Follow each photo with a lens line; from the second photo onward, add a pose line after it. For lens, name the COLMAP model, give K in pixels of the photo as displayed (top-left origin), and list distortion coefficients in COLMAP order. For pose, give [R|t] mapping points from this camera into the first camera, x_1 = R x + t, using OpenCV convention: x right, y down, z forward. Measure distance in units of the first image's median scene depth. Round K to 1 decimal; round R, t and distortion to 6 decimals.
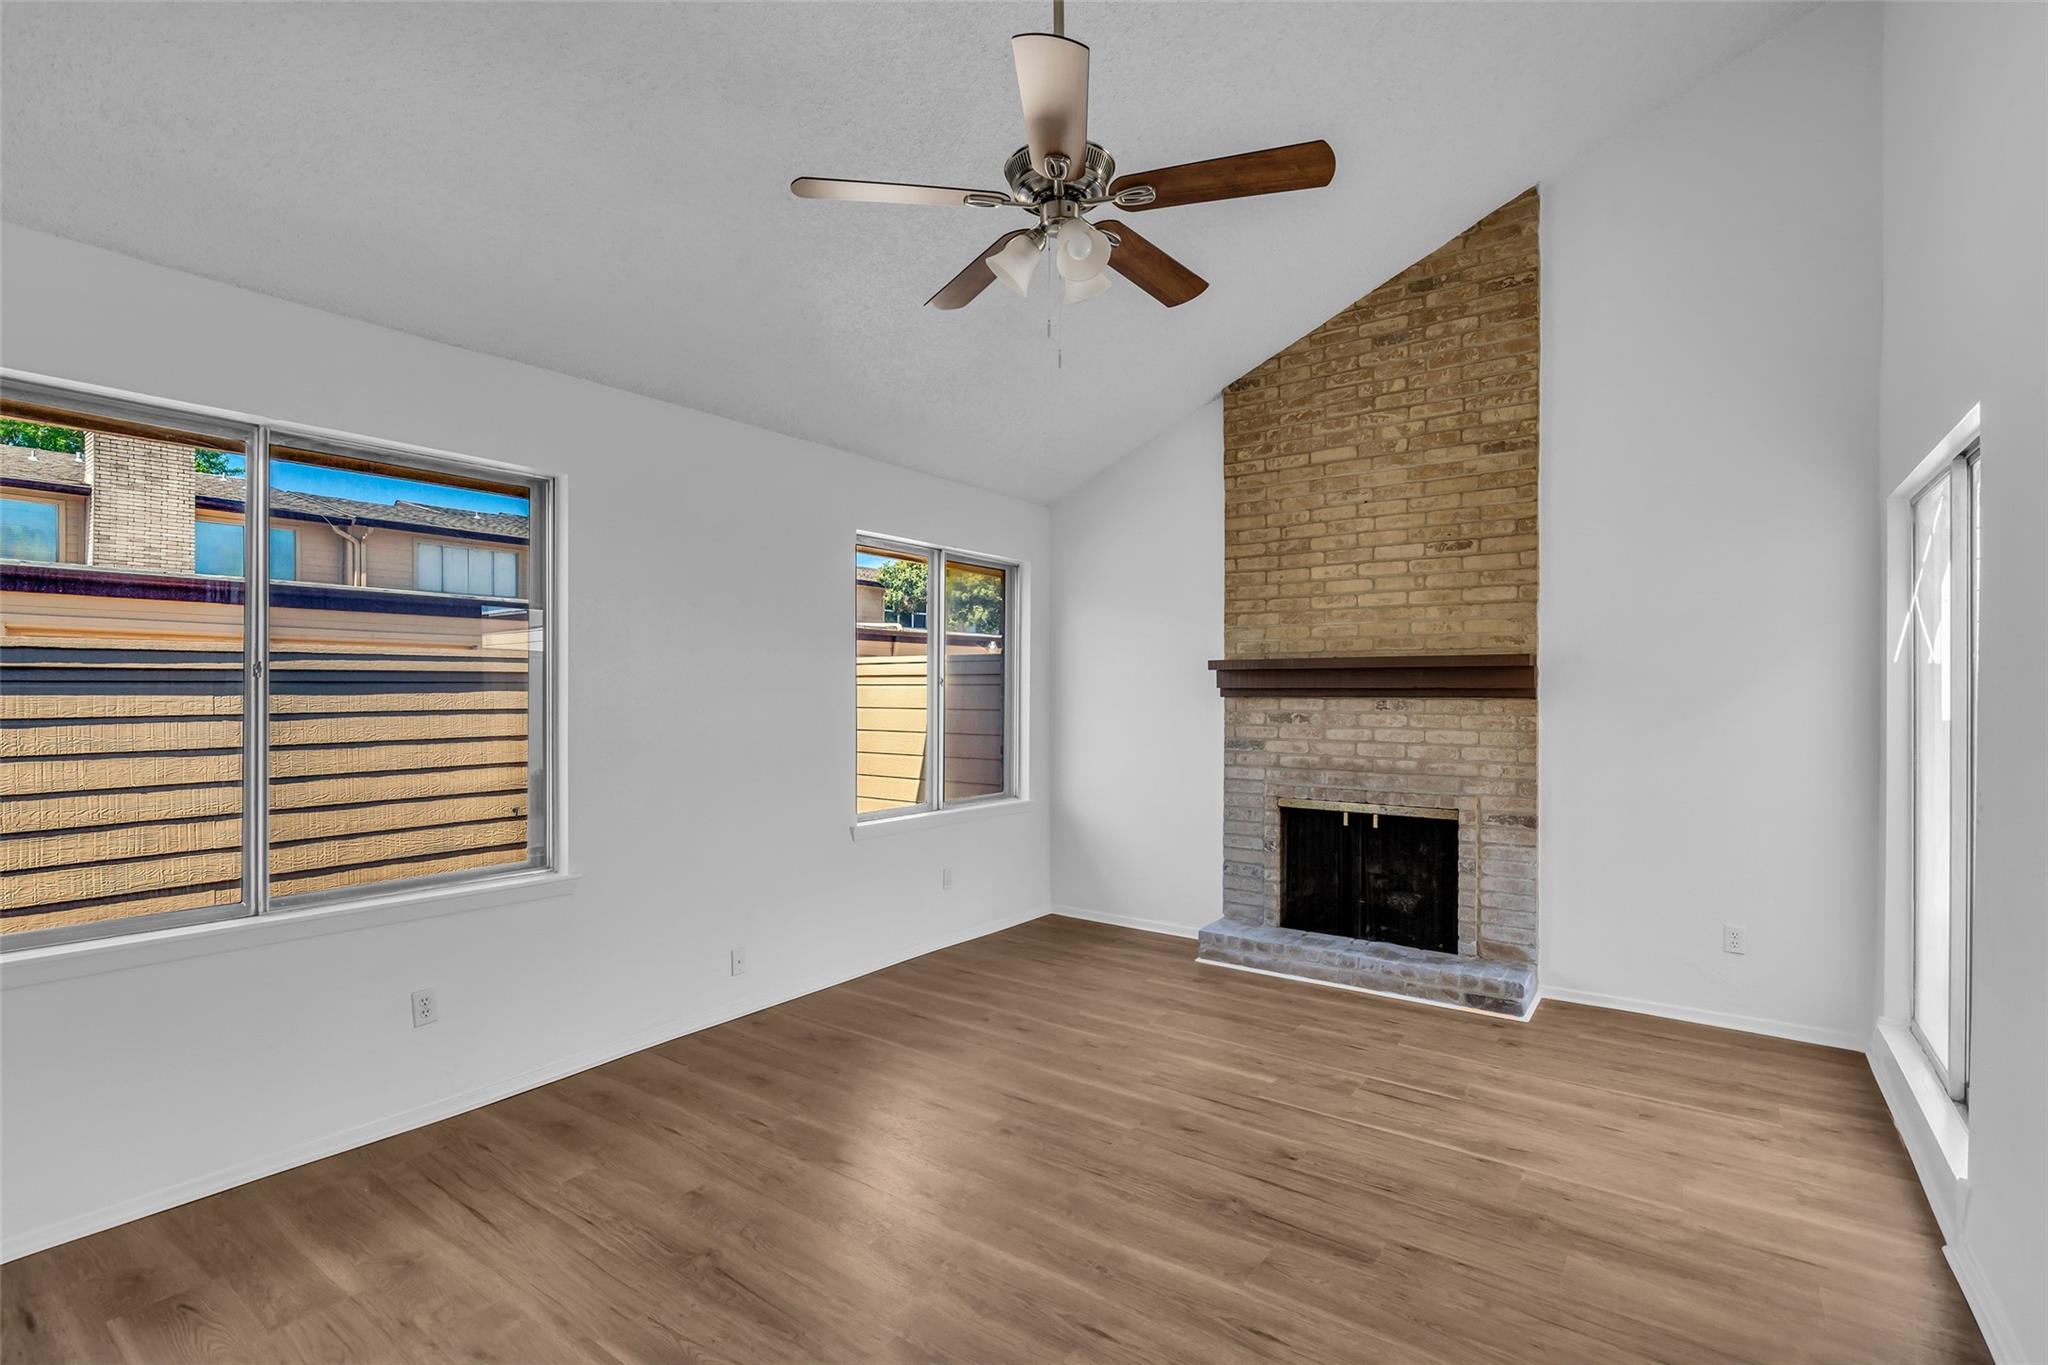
lens RADIAL K [[938.9, 0, 1011.5], [0, 938.9, 684.9], [0, 0, 1]] dist [-0.016659, 0.005318]
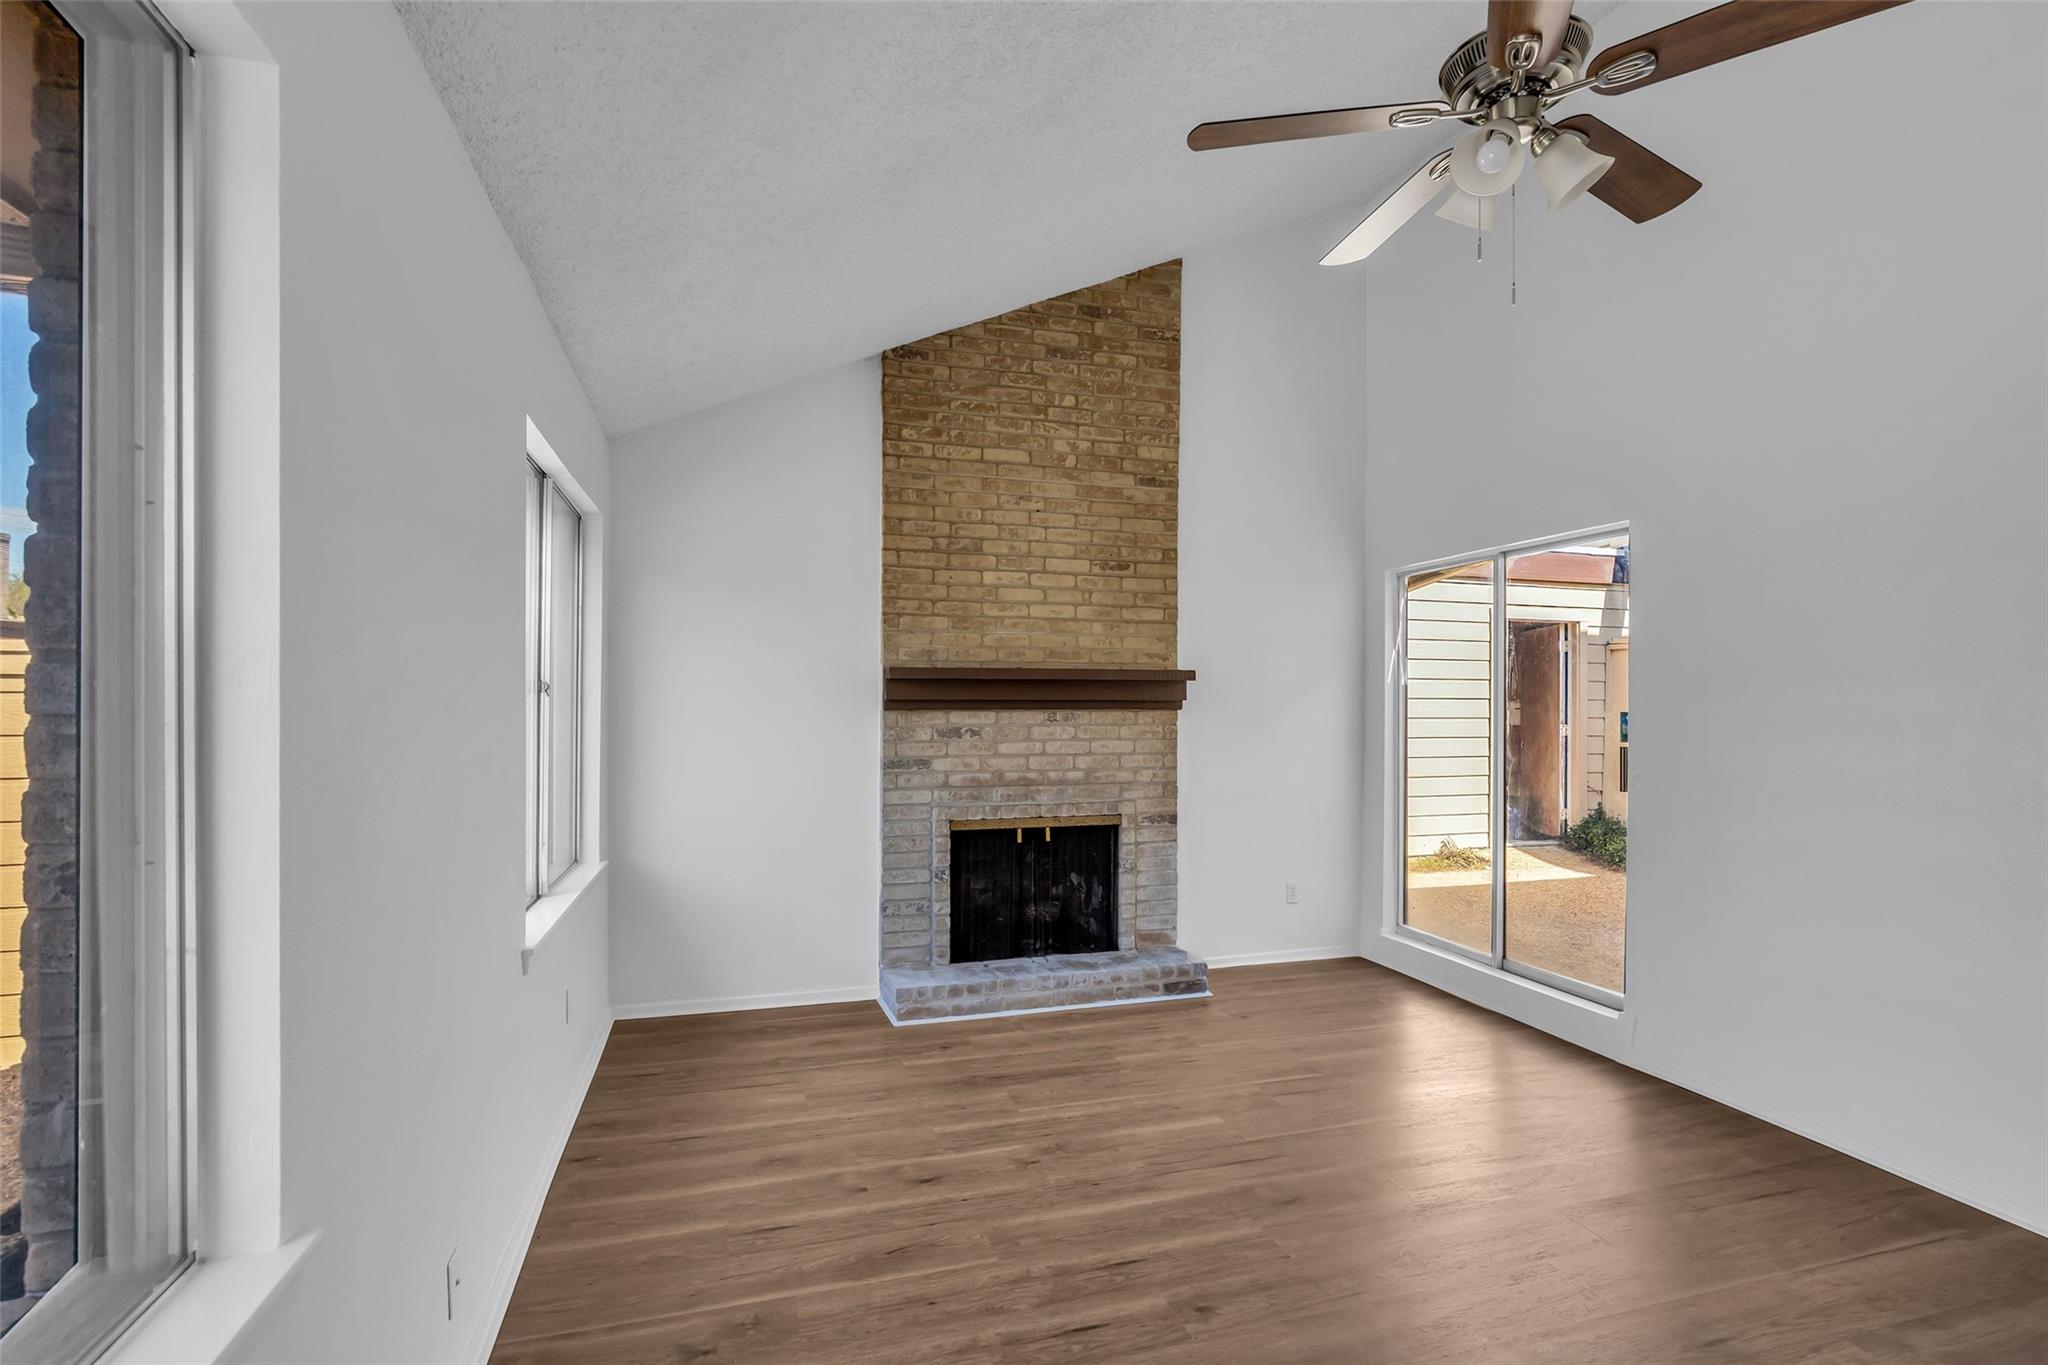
lens RADIAL K [[938.9, 0, 1005.2], [0, 938.9, 696.8], [0, 0, 1]] dist [-0.016659, 0.005318]
pose [[0.607102, 0.004477, 0.794611, -0.456365], [-0.003842, 0.999989, -0.002699, 0.002866], [-0.794615, -0.001415, 0.607112, 0.461453]]
